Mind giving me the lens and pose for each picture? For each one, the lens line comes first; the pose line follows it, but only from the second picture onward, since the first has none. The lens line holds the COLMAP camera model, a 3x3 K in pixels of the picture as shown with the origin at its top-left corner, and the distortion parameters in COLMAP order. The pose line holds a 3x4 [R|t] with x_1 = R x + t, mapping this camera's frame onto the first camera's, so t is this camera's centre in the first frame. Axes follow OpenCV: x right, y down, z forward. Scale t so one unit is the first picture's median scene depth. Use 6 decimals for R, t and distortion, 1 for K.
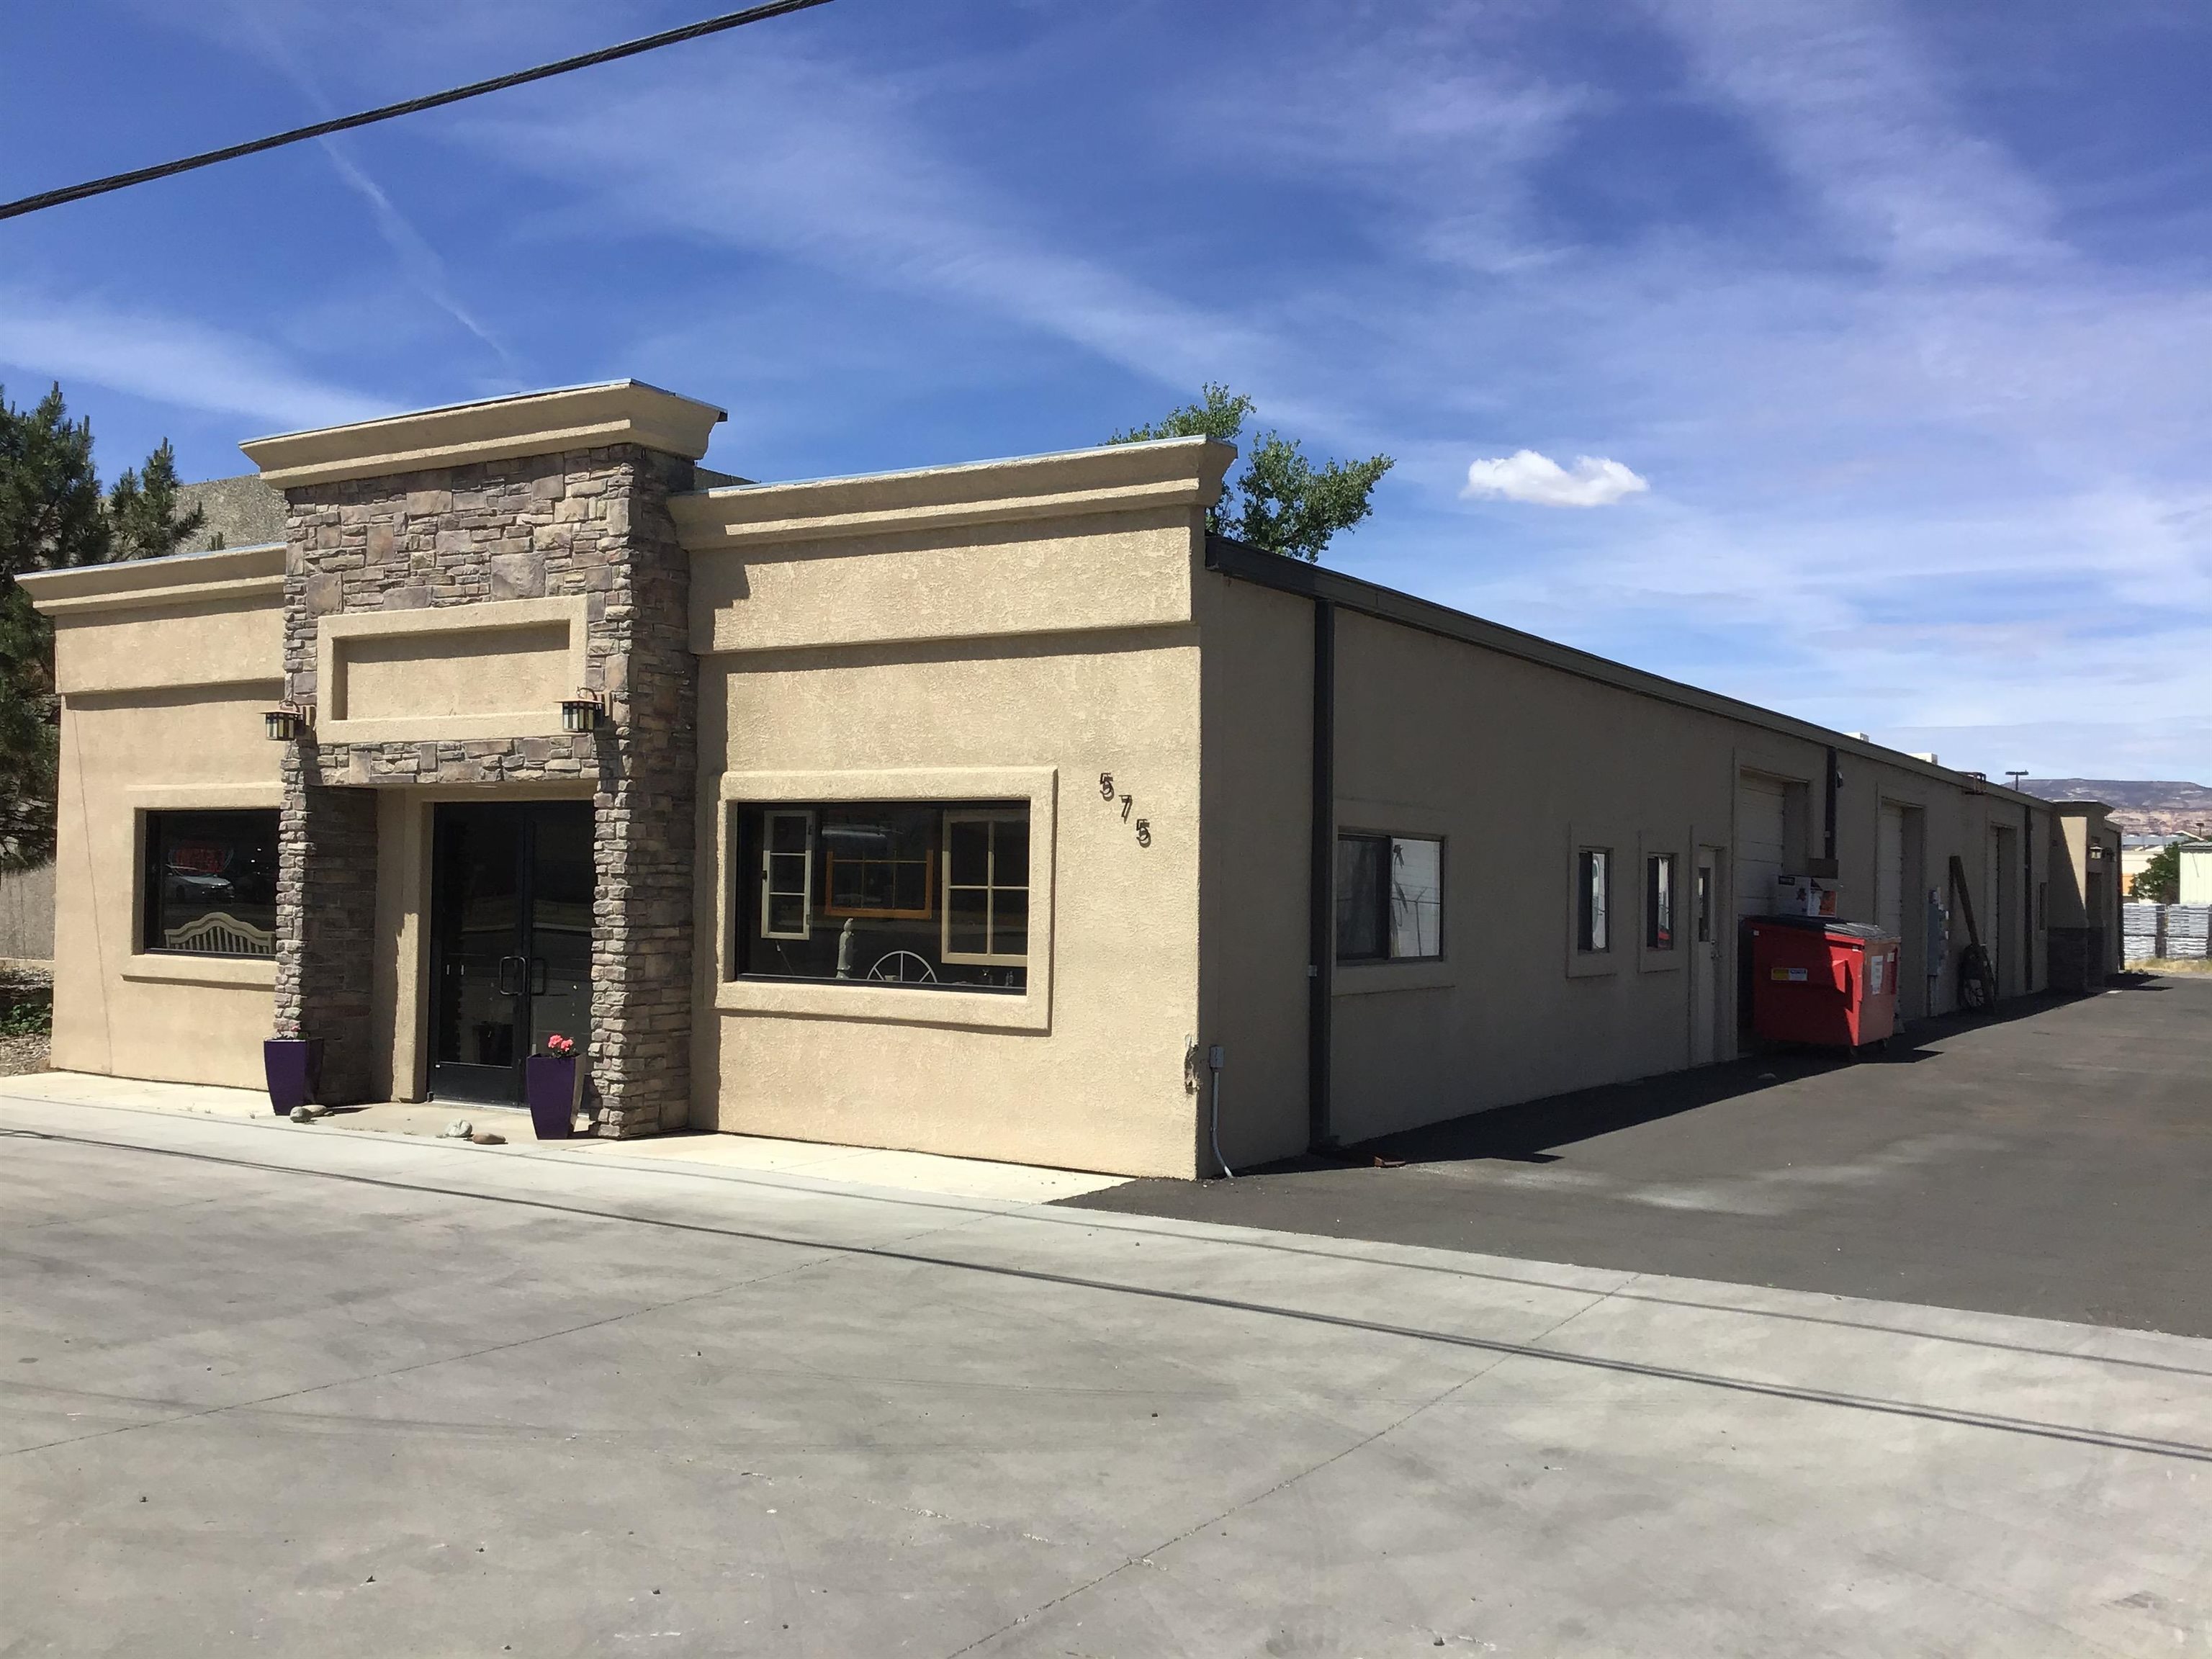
lens RADIAL K [[2001.6, 0, 1120.3], [0, 2001.6, 844.7], [0, 0, 1]] dist [0.113910, -0.195436]
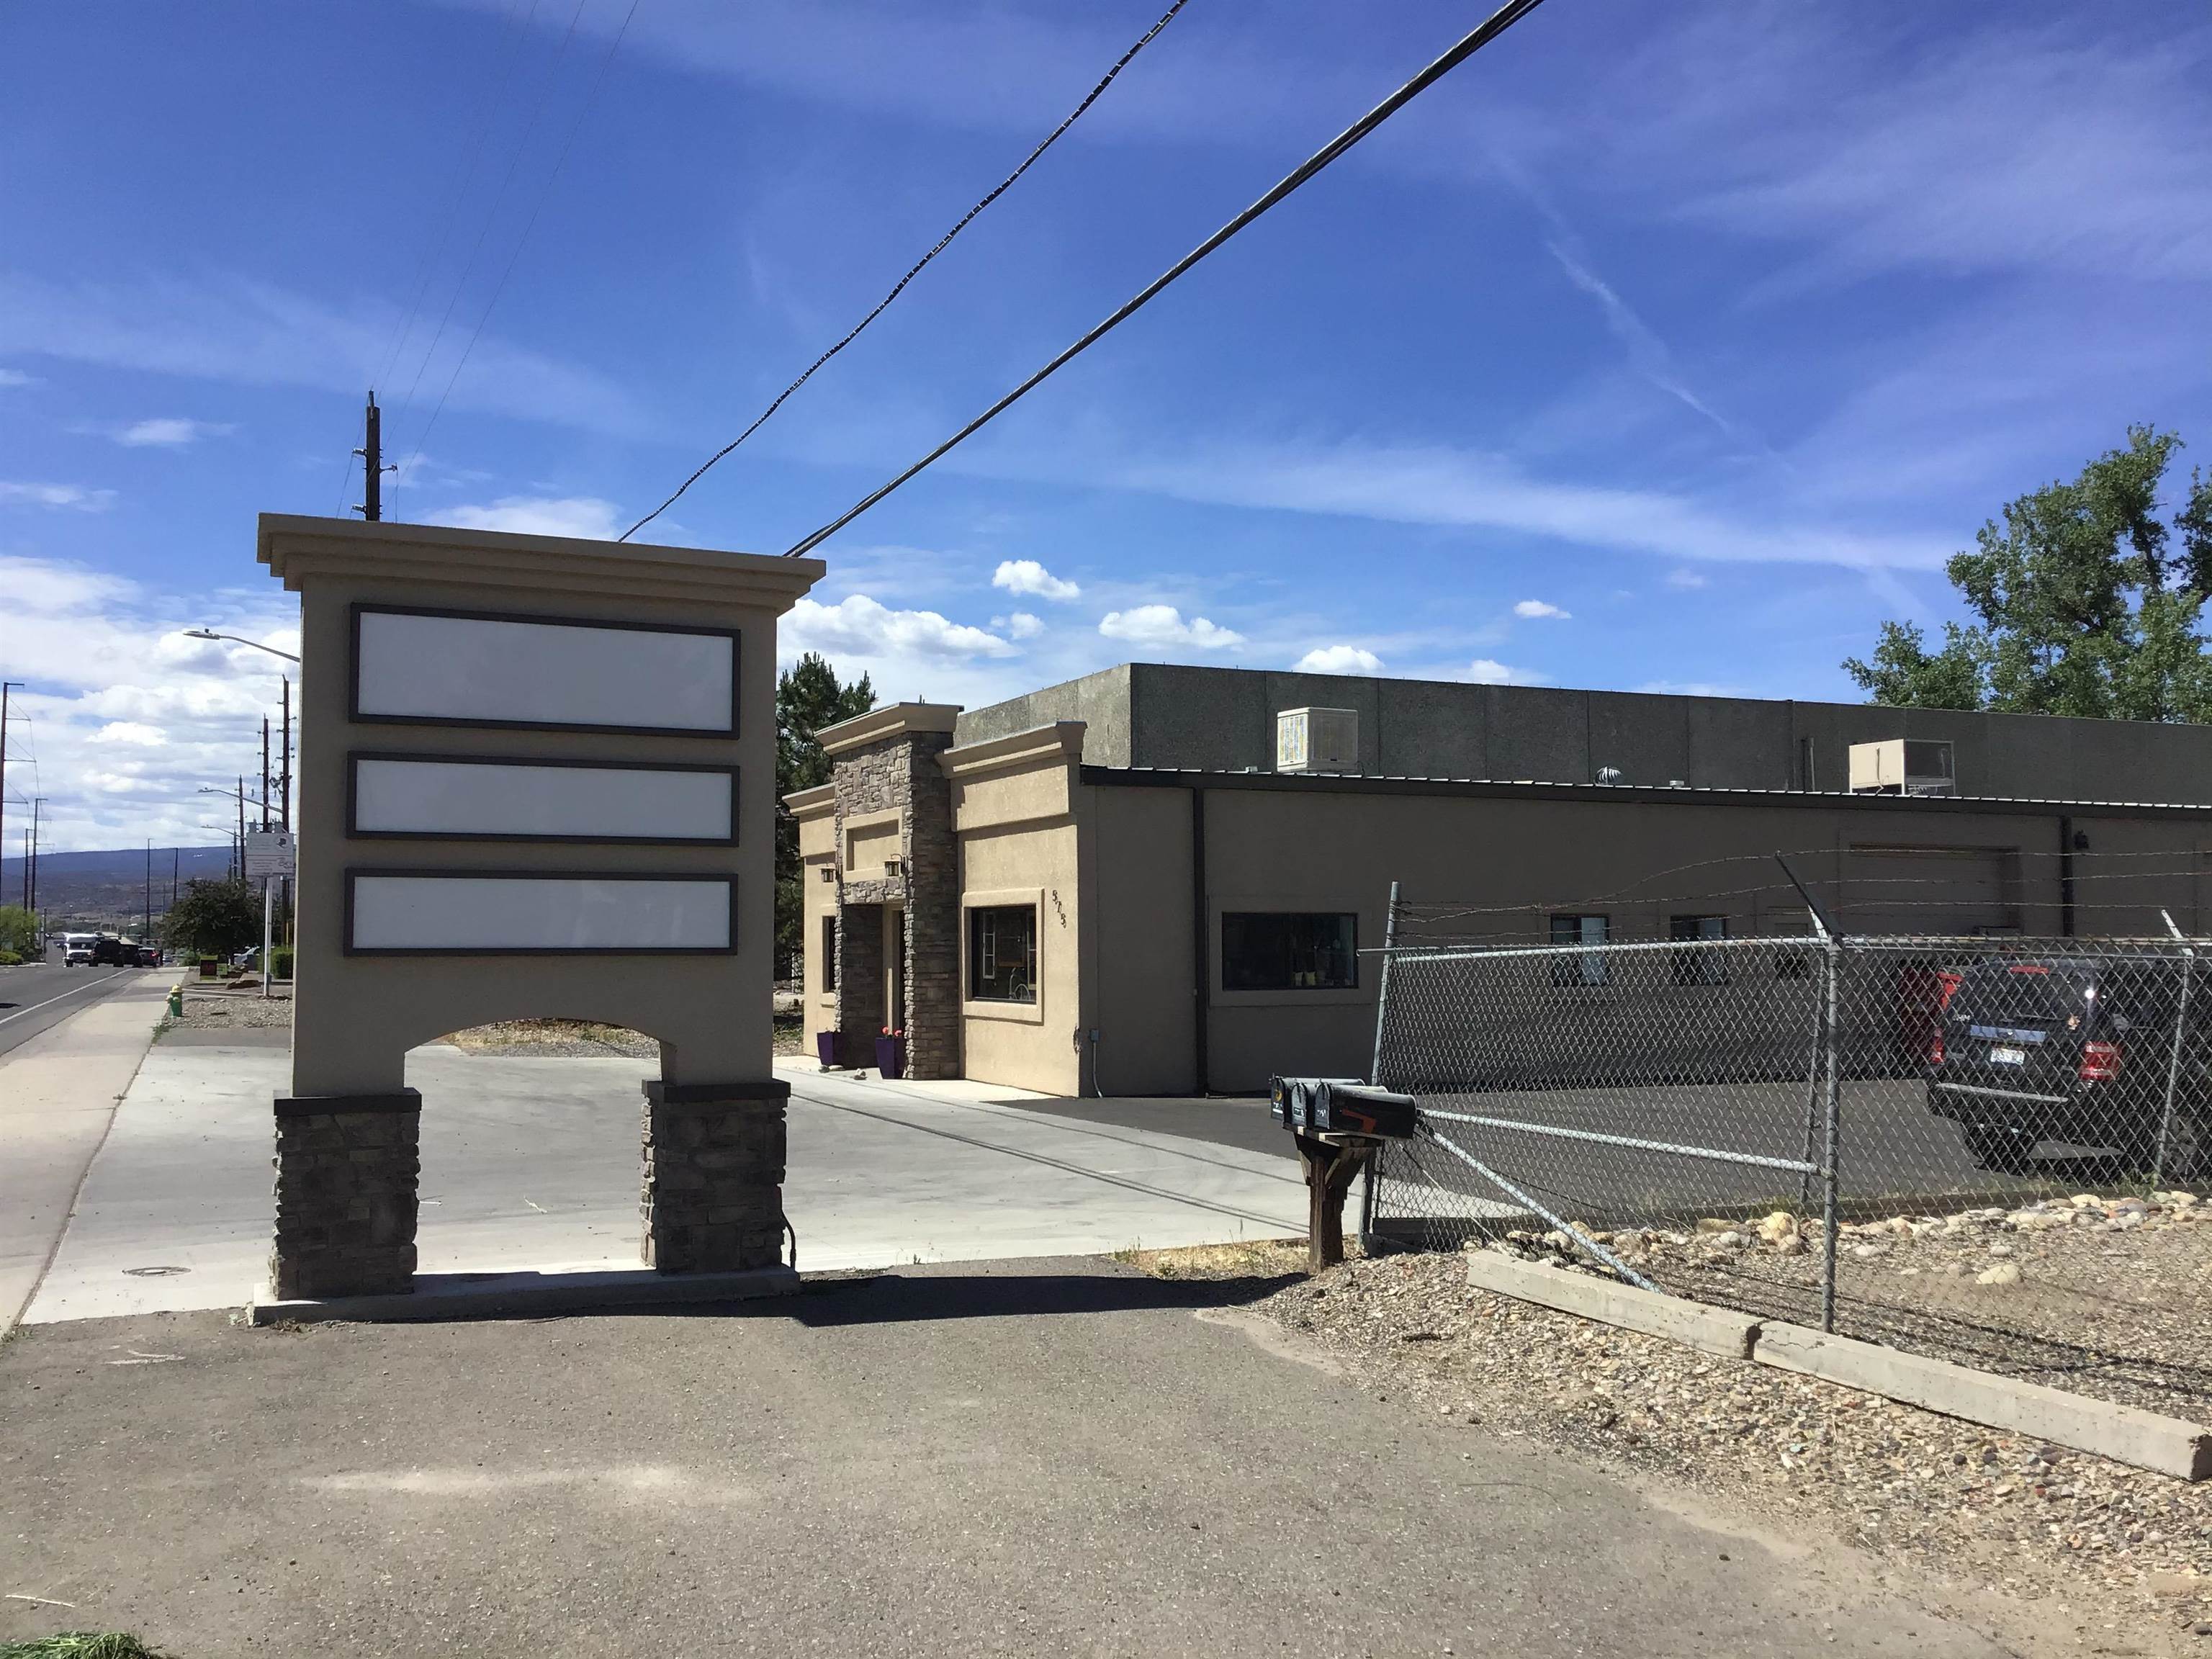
lens RADIAL K [[2001.6, 0, 1120.3], [0, 2001.6, 844.7], [0, 0, 1]] dist [0.113910, -0.195436]
pose [[0.834070, -0.049663, -0.549419, 0.986059], [0.031129, 0.998590, -0.043008, 0.005593], [0.550780, 0.018769, 0.834439, -0.523340]]
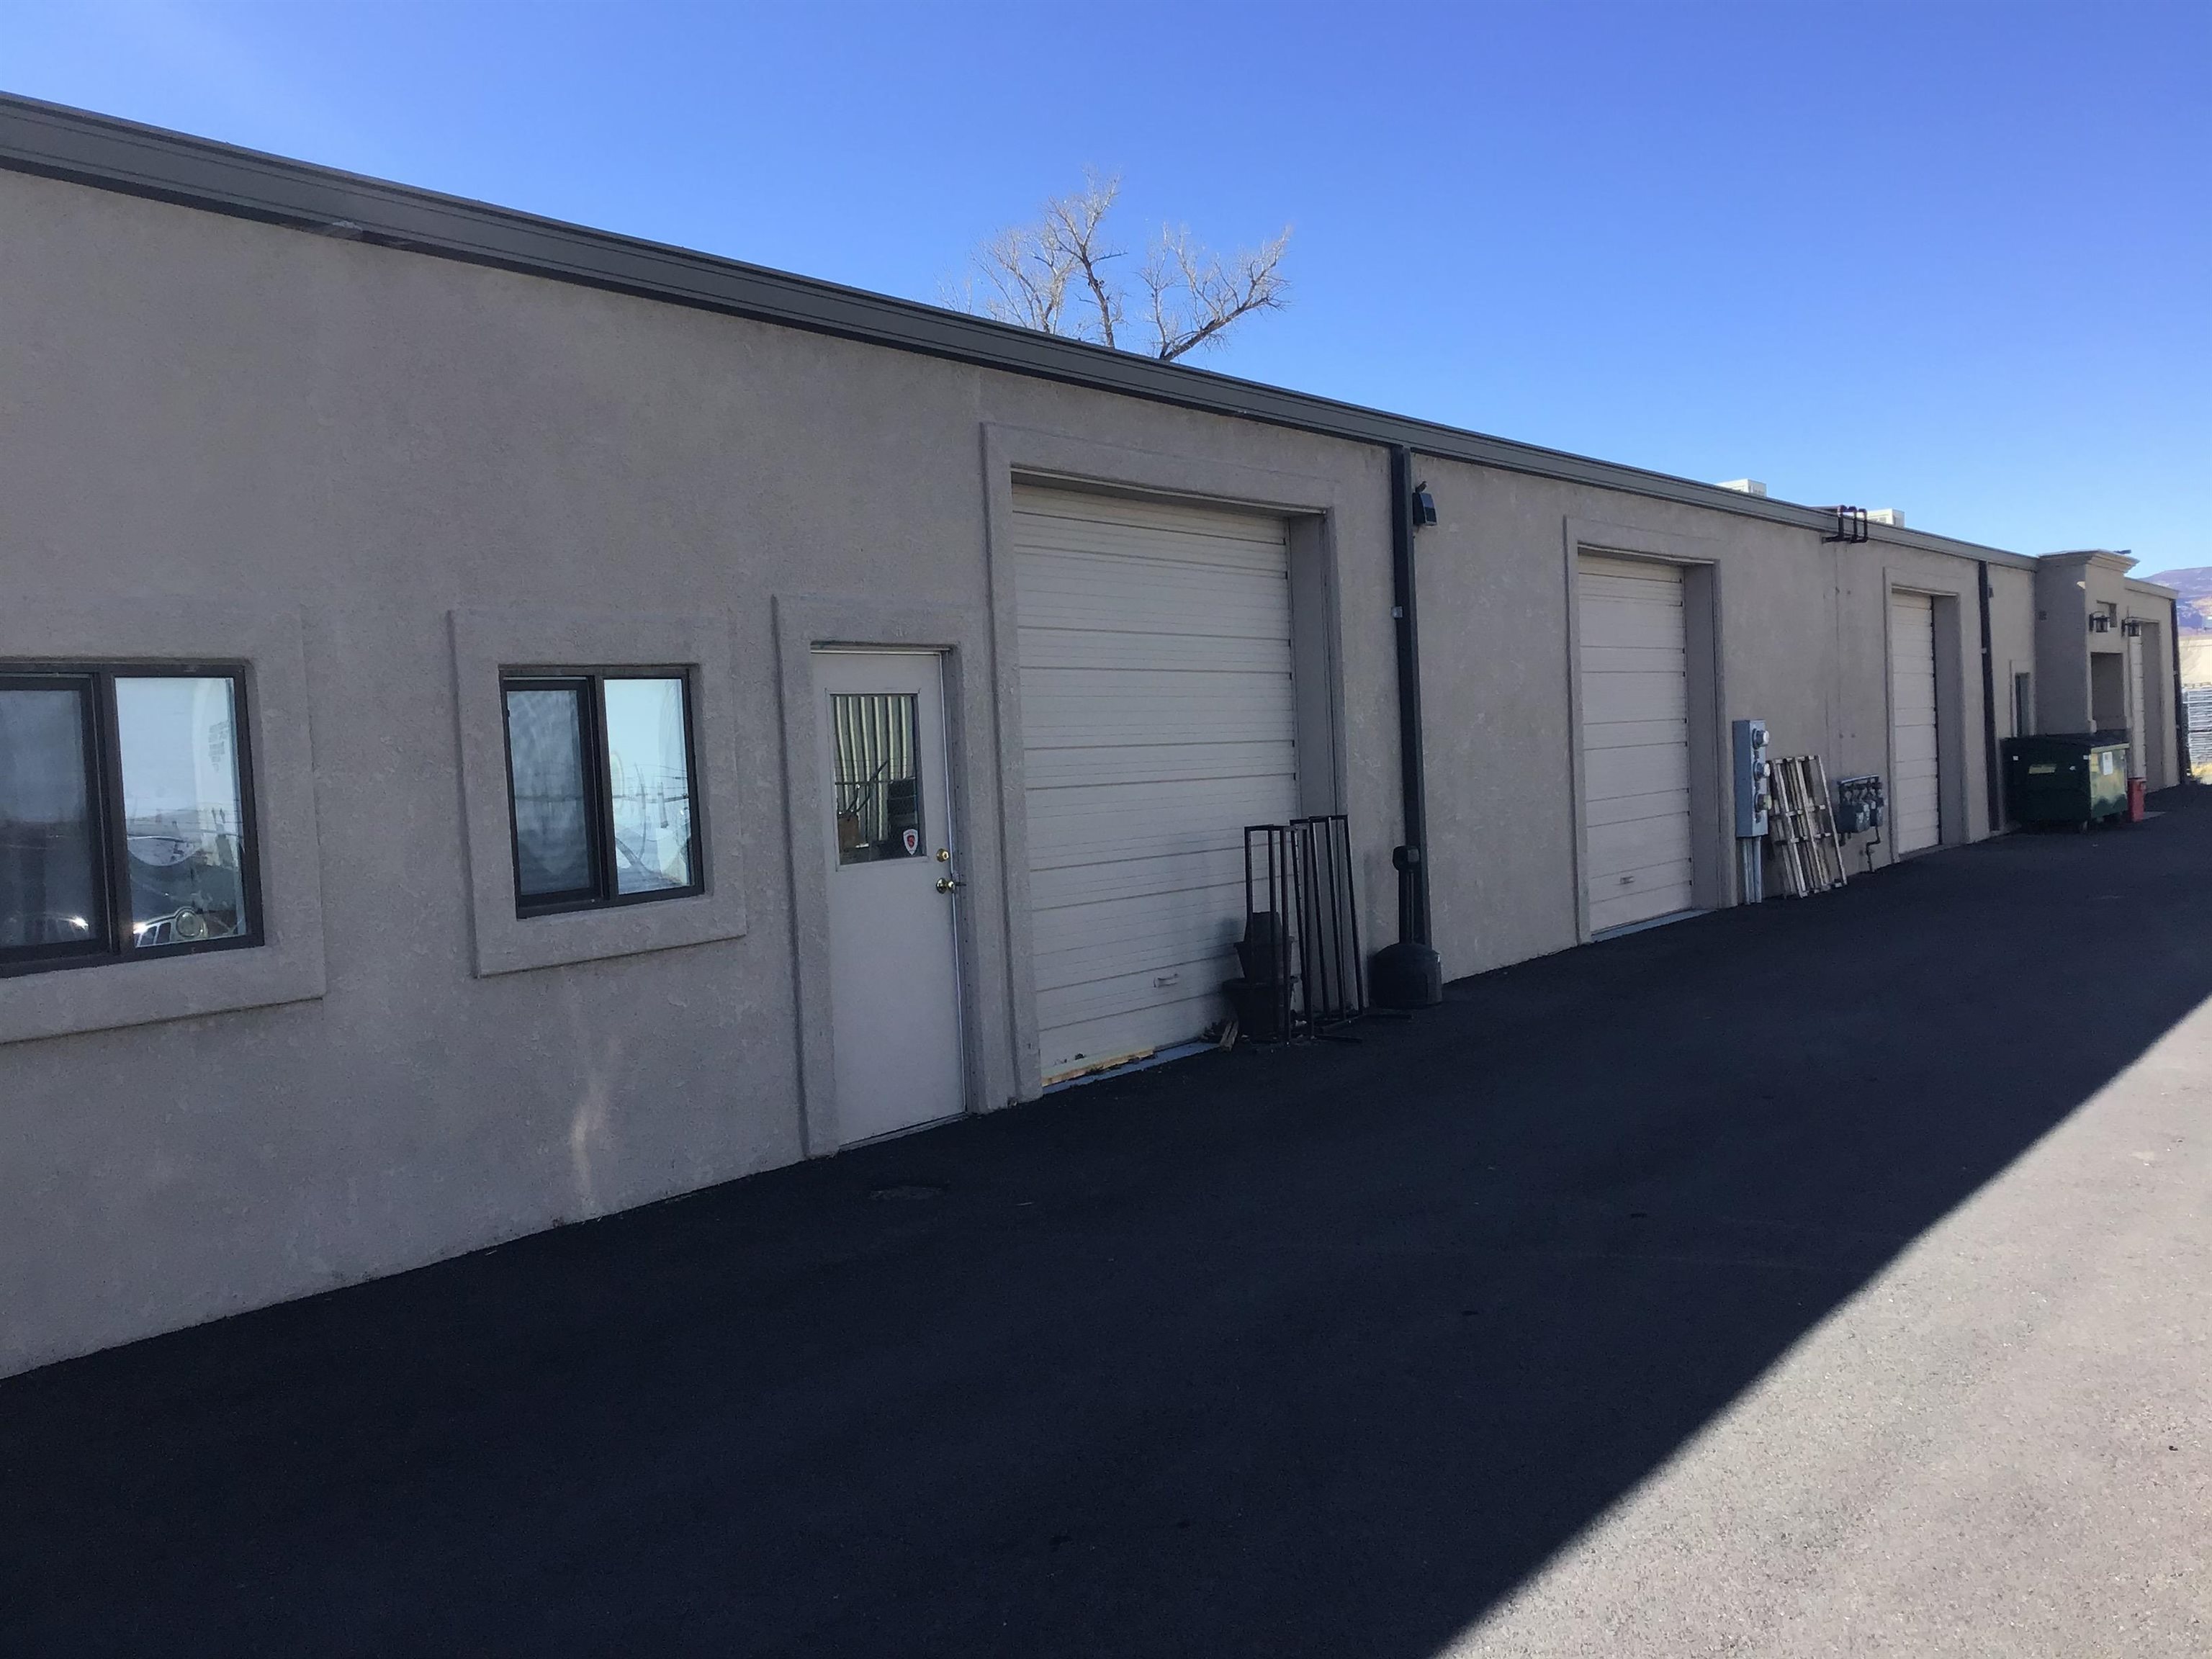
lens RADIAL K [[1974.7, 0, 1106.0], [0, 1974.7, 829.5], [0, 0, 1]] dist [-0.009248, -0.008282]
pose [[0.994778, -0.065535, -0.078246, 0.520650], [0.070229, 0.995795, 0.058825, 0.026986], [0.074062, -0.064013, 0.995197, 0.801726]]
